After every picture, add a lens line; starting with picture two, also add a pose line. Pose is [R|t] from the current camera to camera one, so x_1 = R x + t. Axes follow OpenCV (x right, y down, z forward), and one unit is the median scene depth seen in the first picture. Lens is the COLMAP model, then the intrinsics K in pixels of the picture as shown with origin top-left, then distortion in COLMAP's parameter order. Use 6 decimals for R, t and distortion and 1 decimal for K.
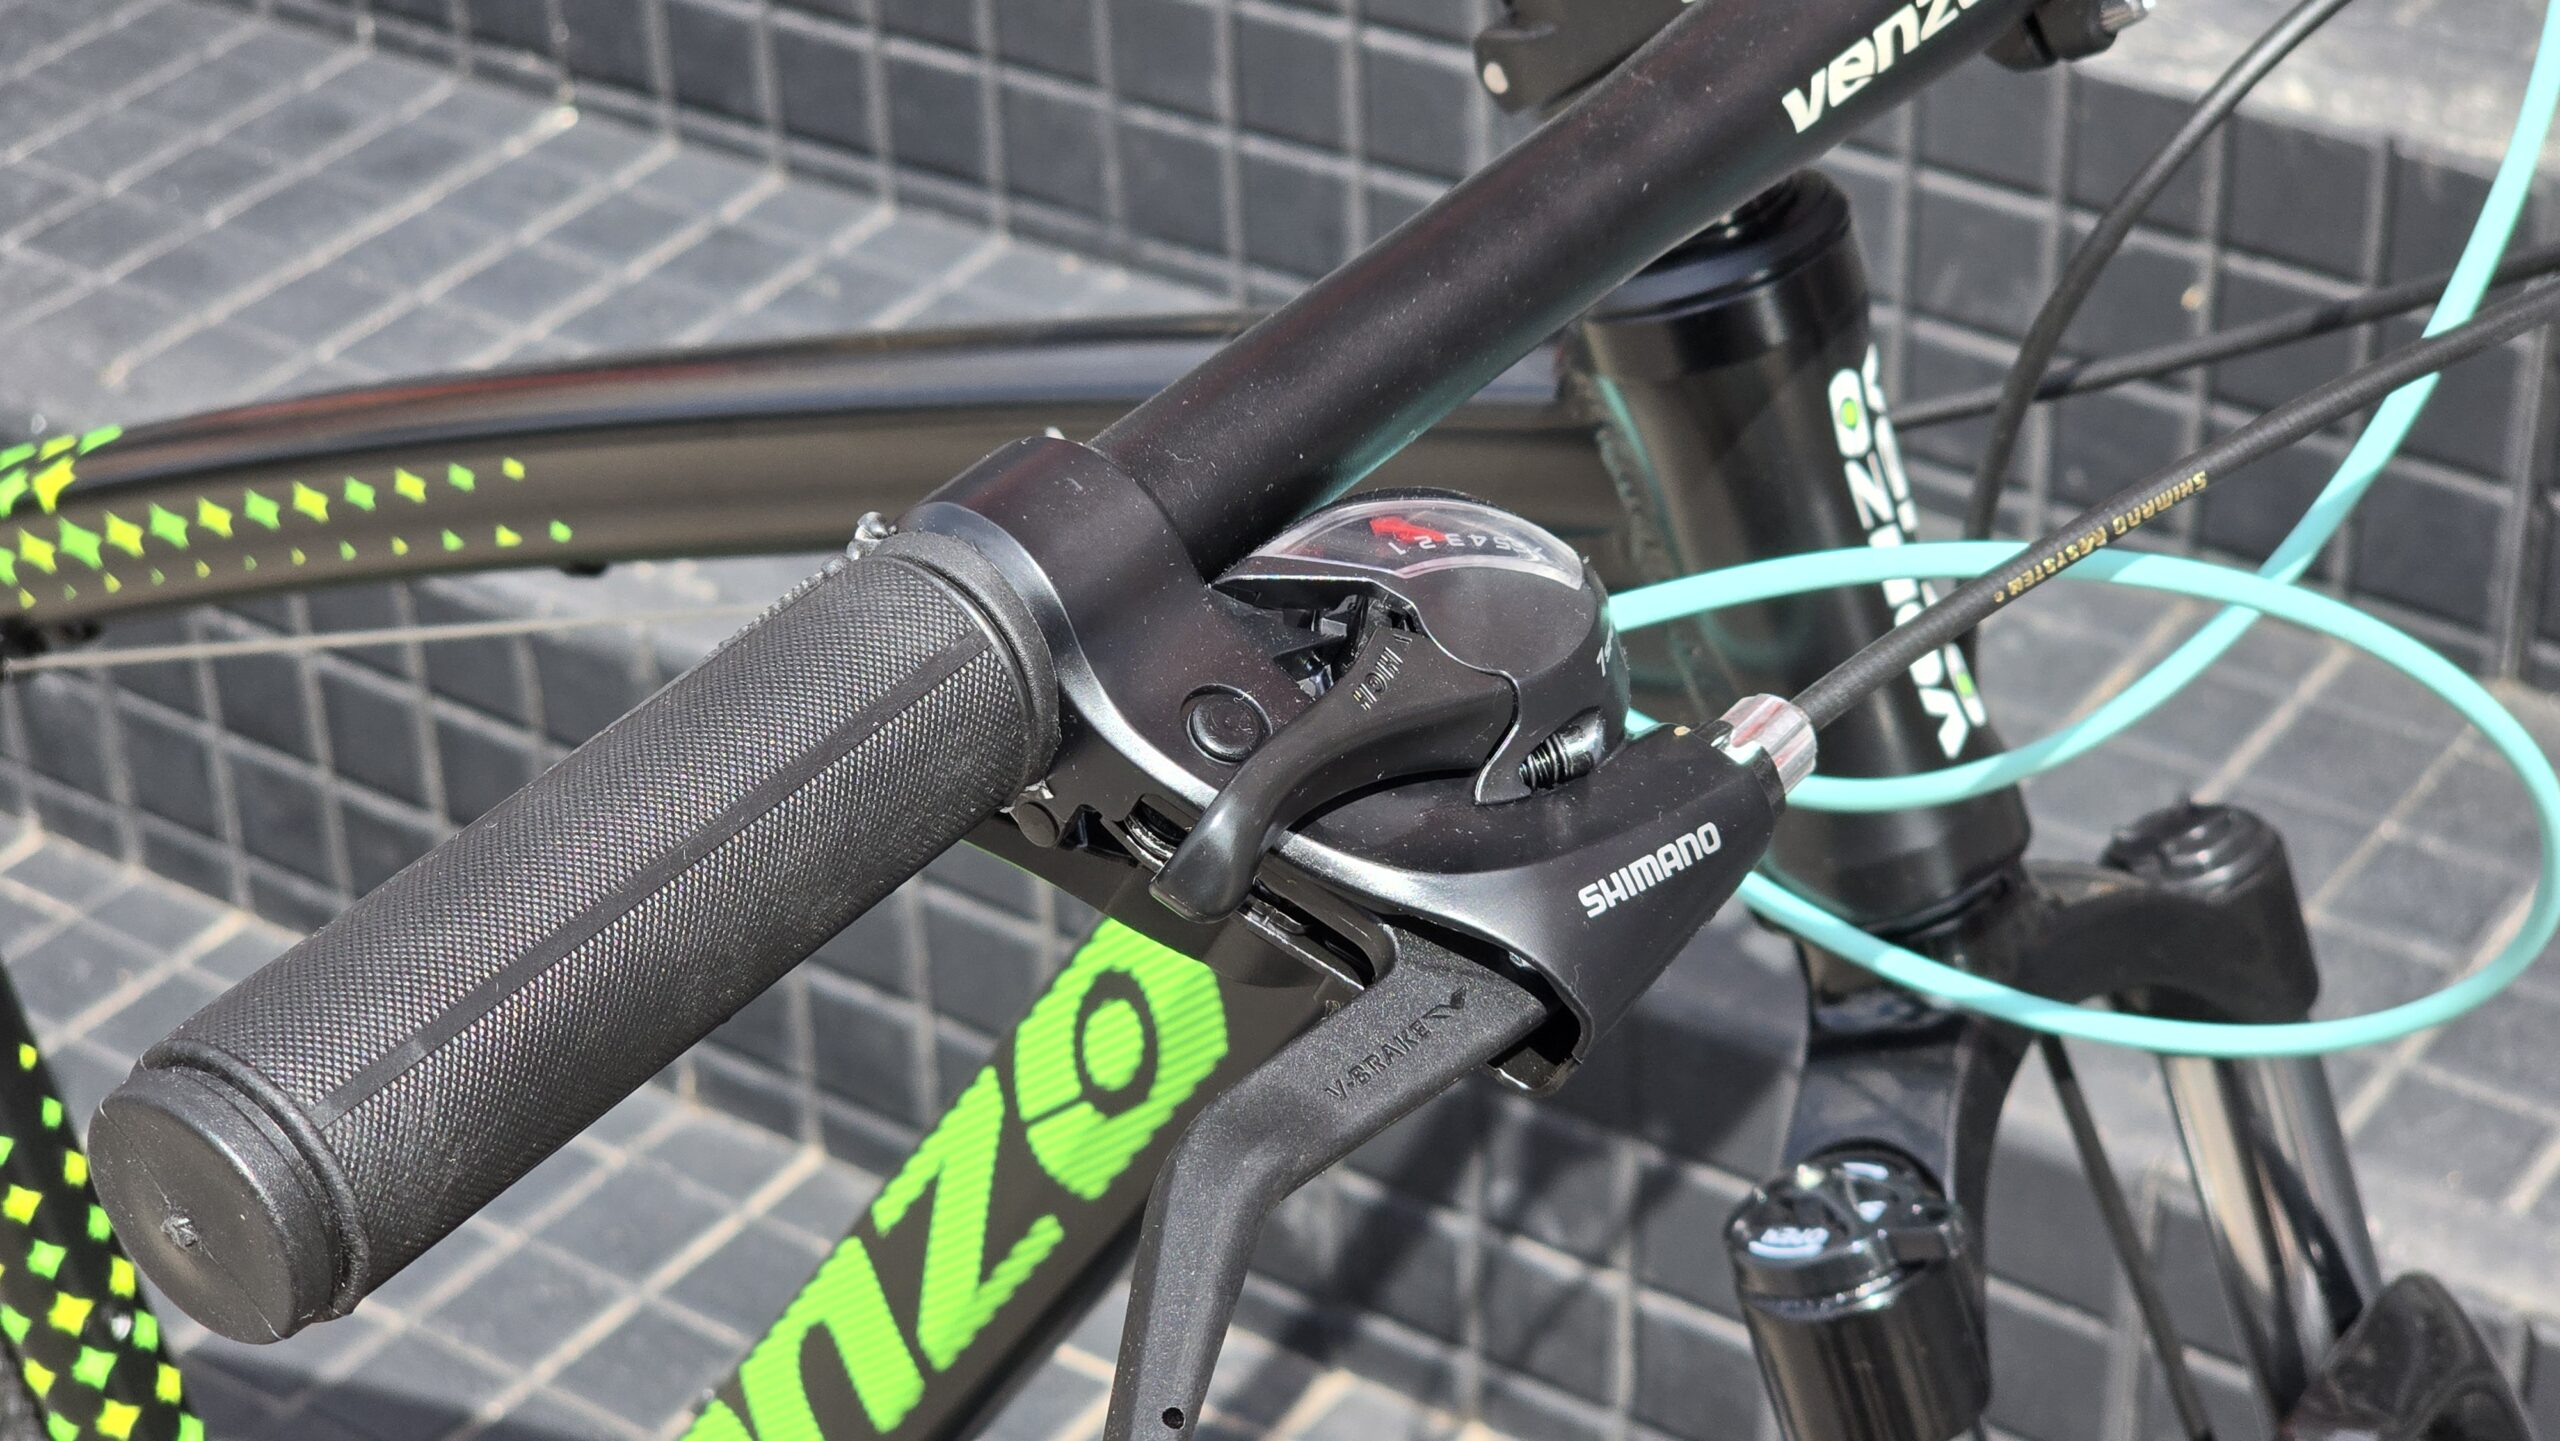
lens RADIAL K [[5030.8, 0, 1278.0], [0, 5030.8, 711.8], [0, 0, 1]] dist [-0.237575, 3.113001]
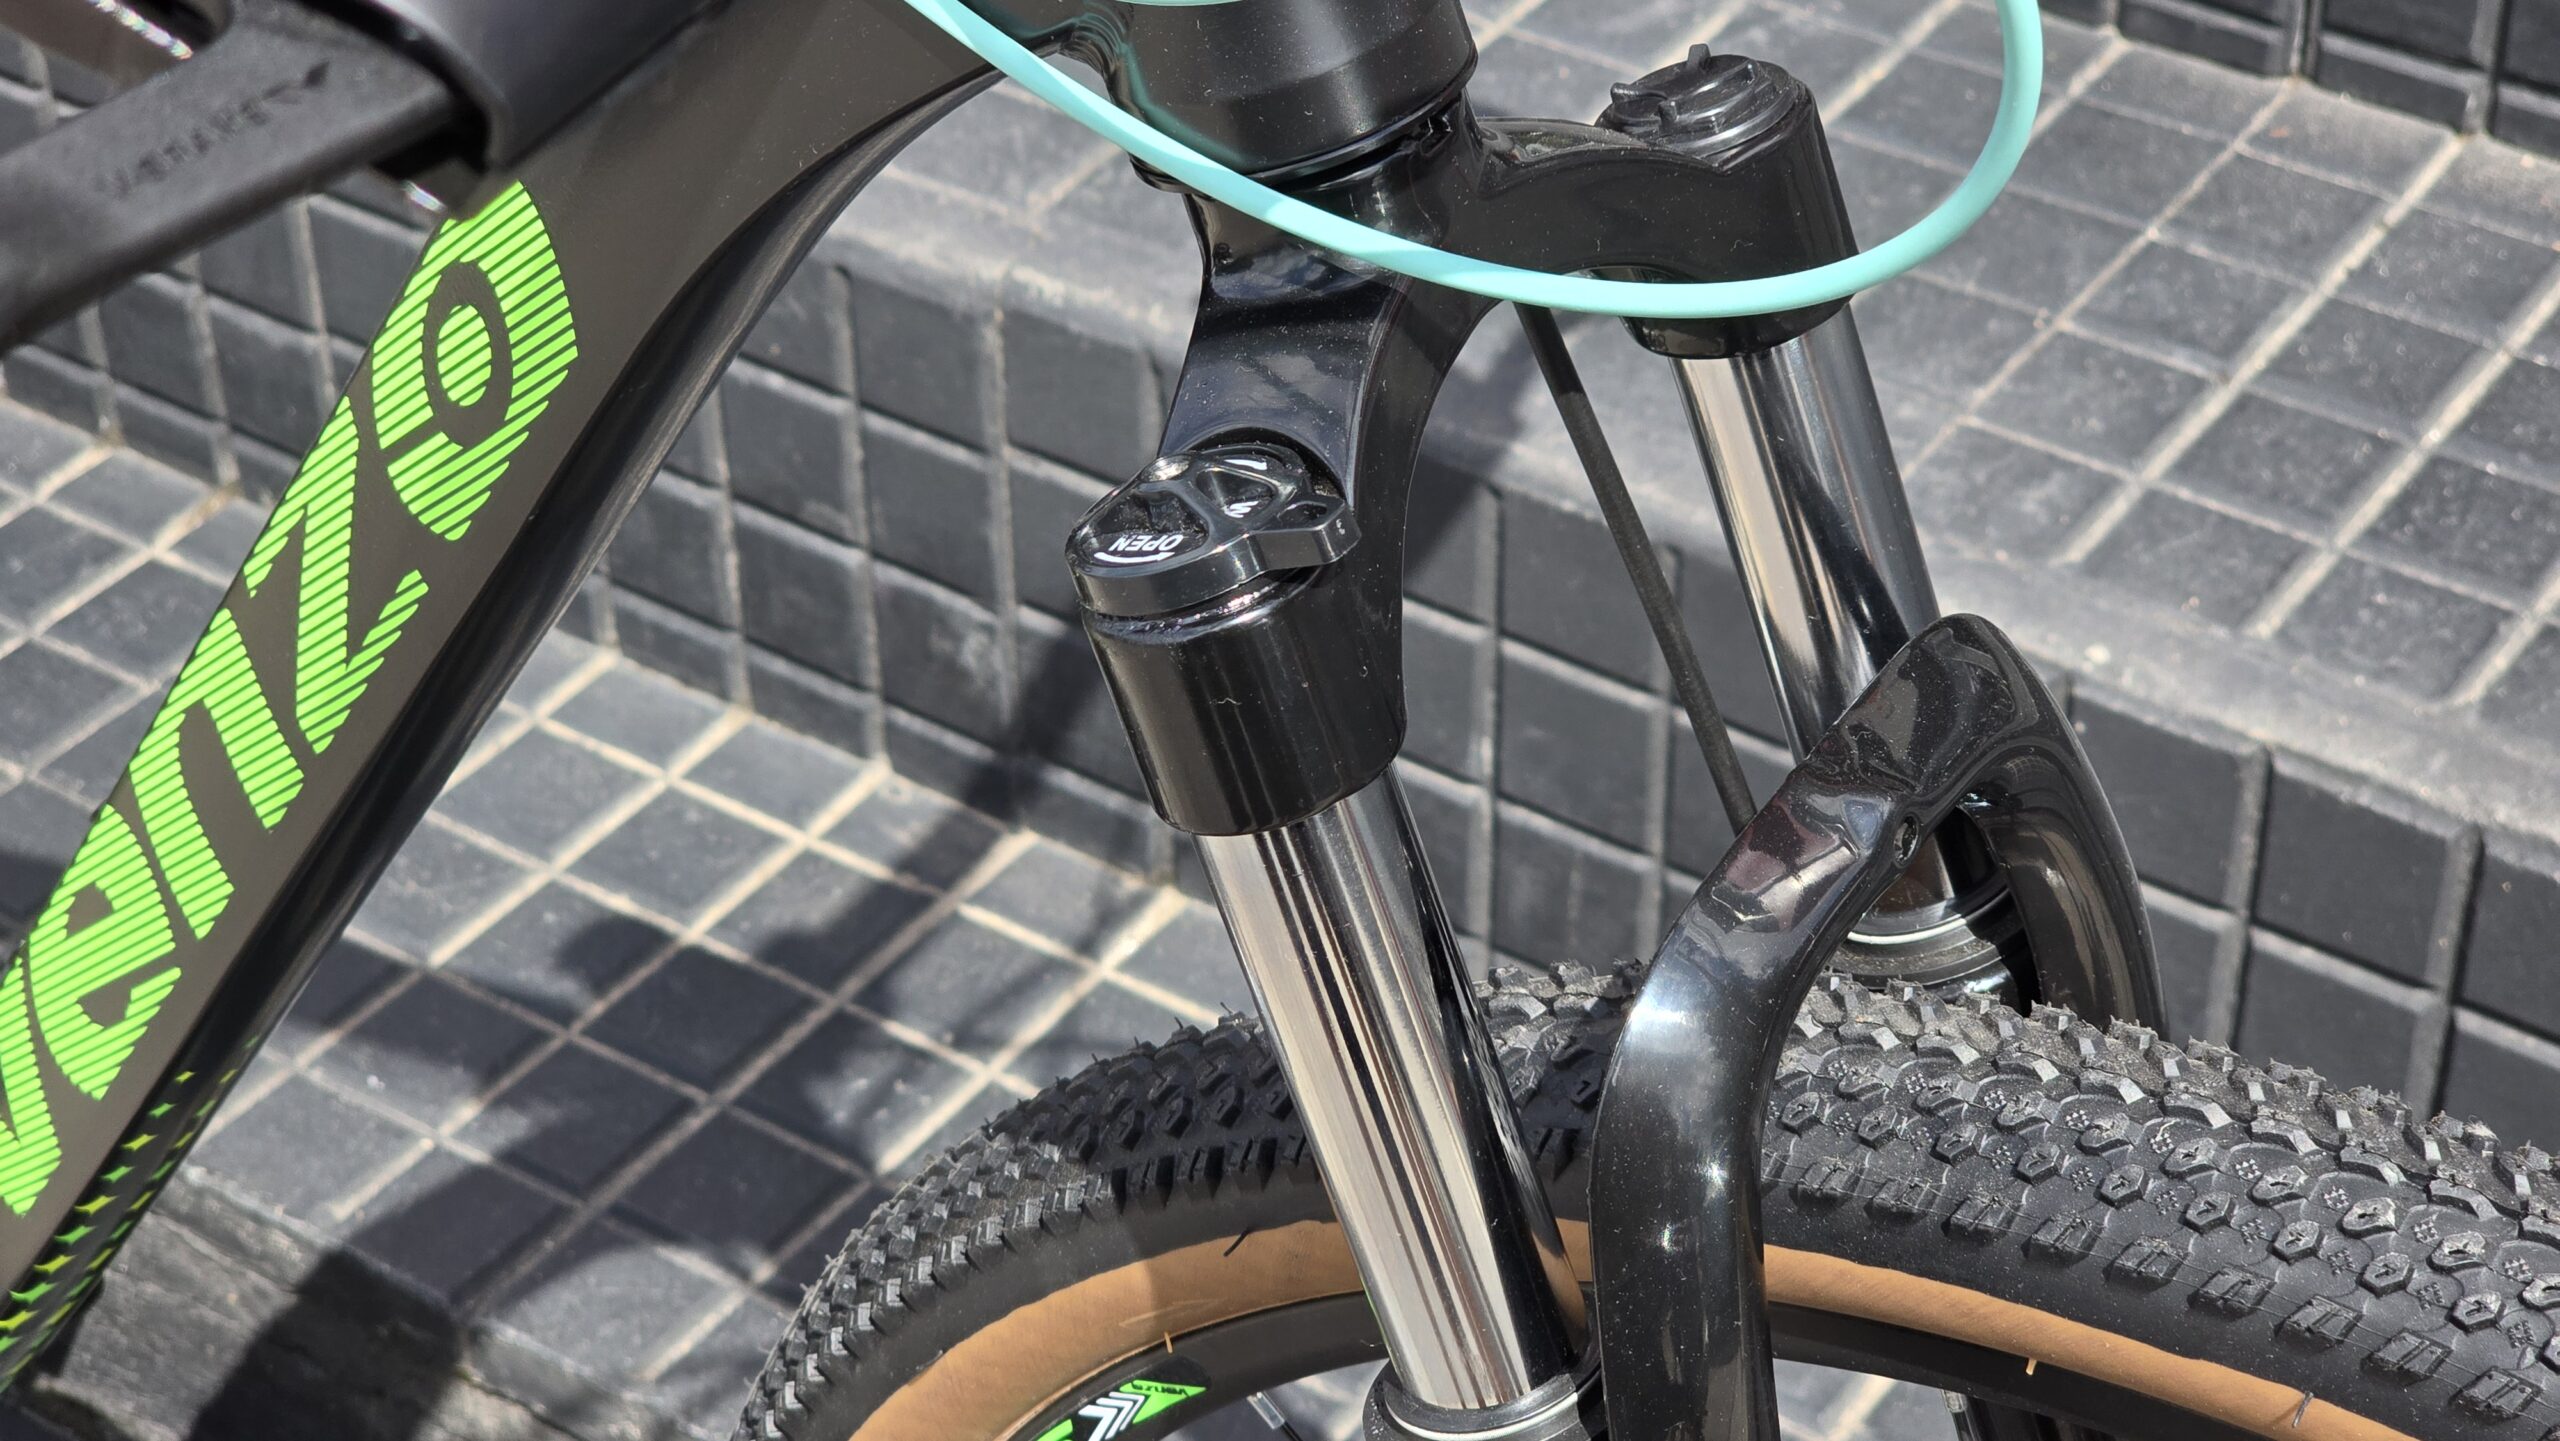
lens RADIAL K [[5257.4, 0, 1283.5], [0, 5257.4, 598.0], [0, 0, 1]] dist [-0.742837, 11.329131]
pose [[0.999540, 0.004213, 0.030032, 0.079746], [-0.006557, 0.996902, 0.078374, 0.037860], [-0.029609, -0.078535, 0.996472, 0.125290]]
